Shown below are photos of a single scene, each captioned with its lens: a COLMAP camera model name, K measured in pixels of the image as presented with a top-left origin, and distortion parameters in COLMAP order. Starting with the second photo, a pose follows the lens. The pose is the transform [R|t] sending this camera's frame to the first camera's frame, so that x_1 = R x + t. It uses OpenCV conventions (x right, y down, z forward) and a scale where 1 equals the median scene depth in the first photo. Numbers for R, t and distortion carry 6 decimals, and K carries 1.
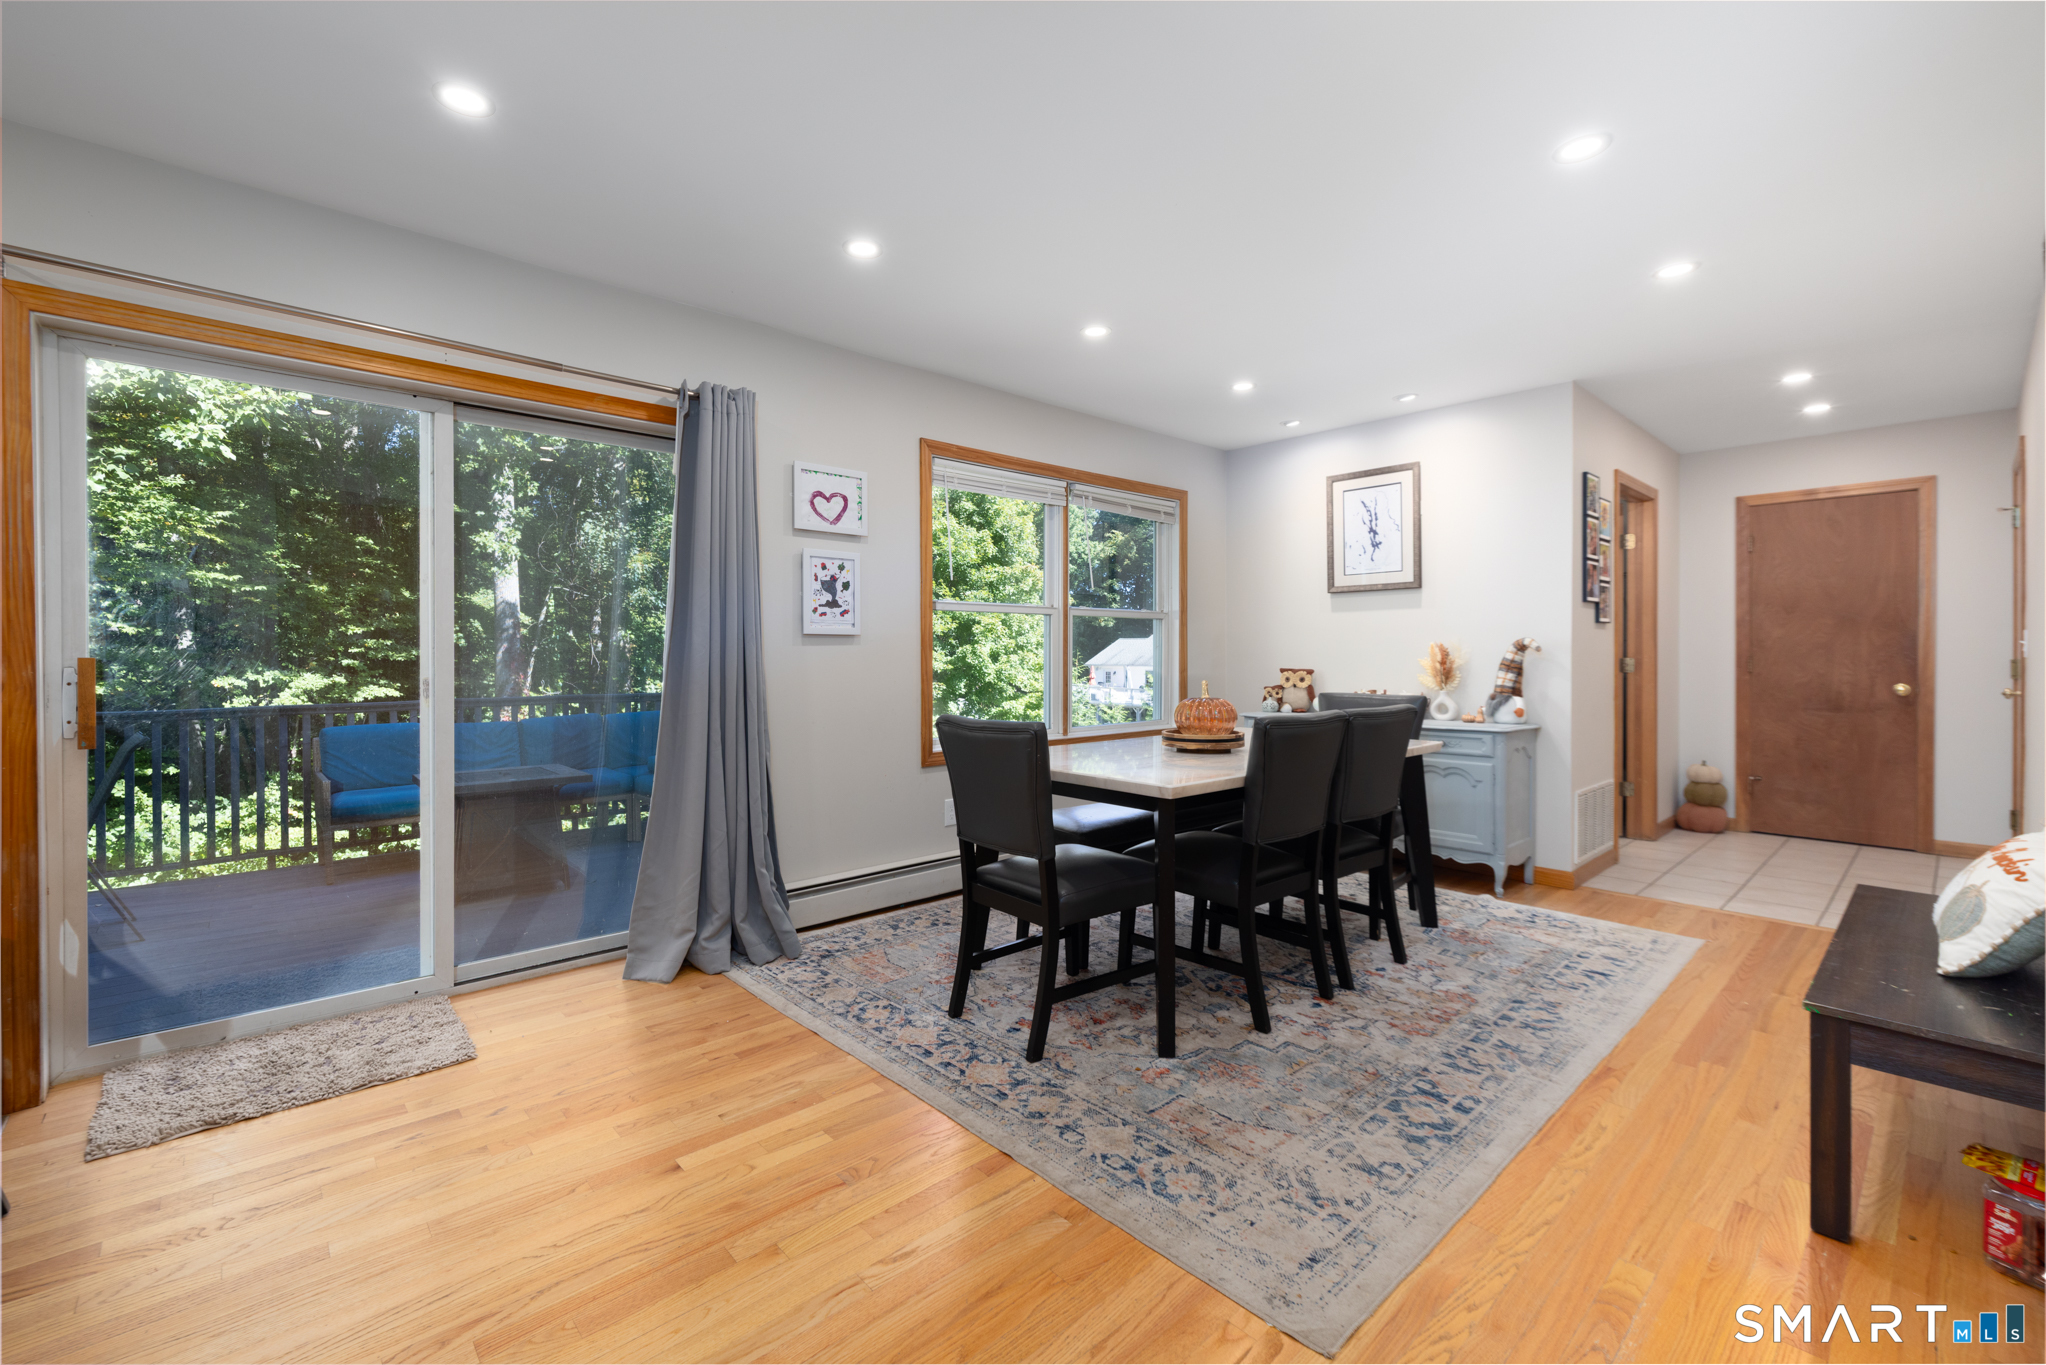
lens RADIAL K [[860.9, 0, 999.6], [0, 860.9, 657.6], [0, 0, 1]] dist [0.000161, -0.000183]
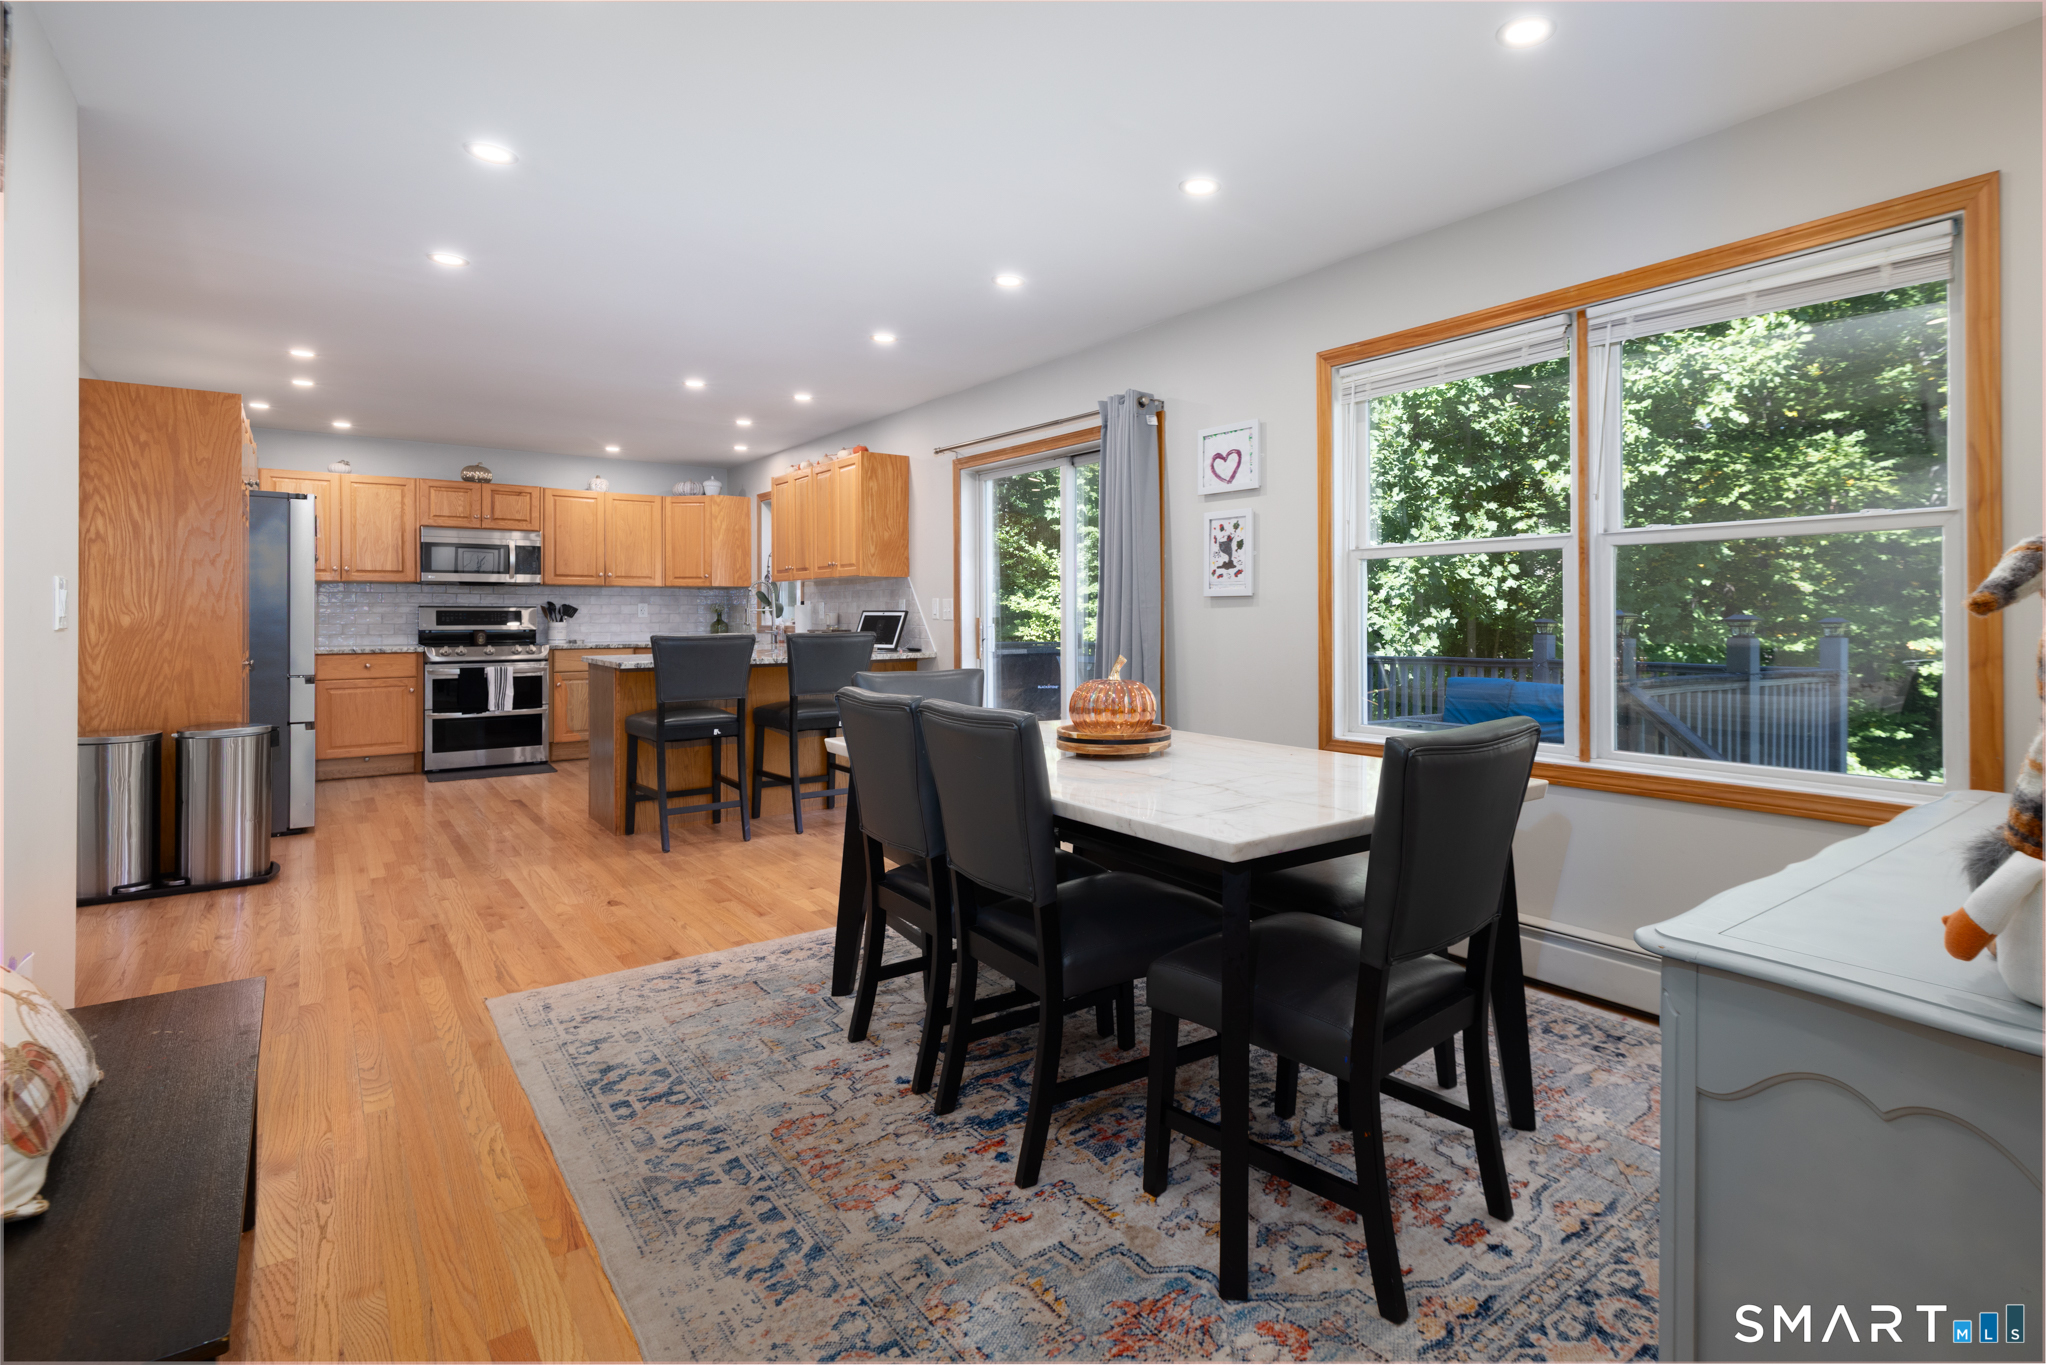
lens RADIAL K [[879.6, 0, 1030.1], [0, 879.6, 616.1], [0, 0, 1]] dist [0.002604, 0.000183]
pose [[-0.028075, 0.003909, -0.999598, 1.150913], [-0.004398, 0.999982, 0.004034, -0.010361], [0.999596, 0.004509, -0.028057, 1.142817]]
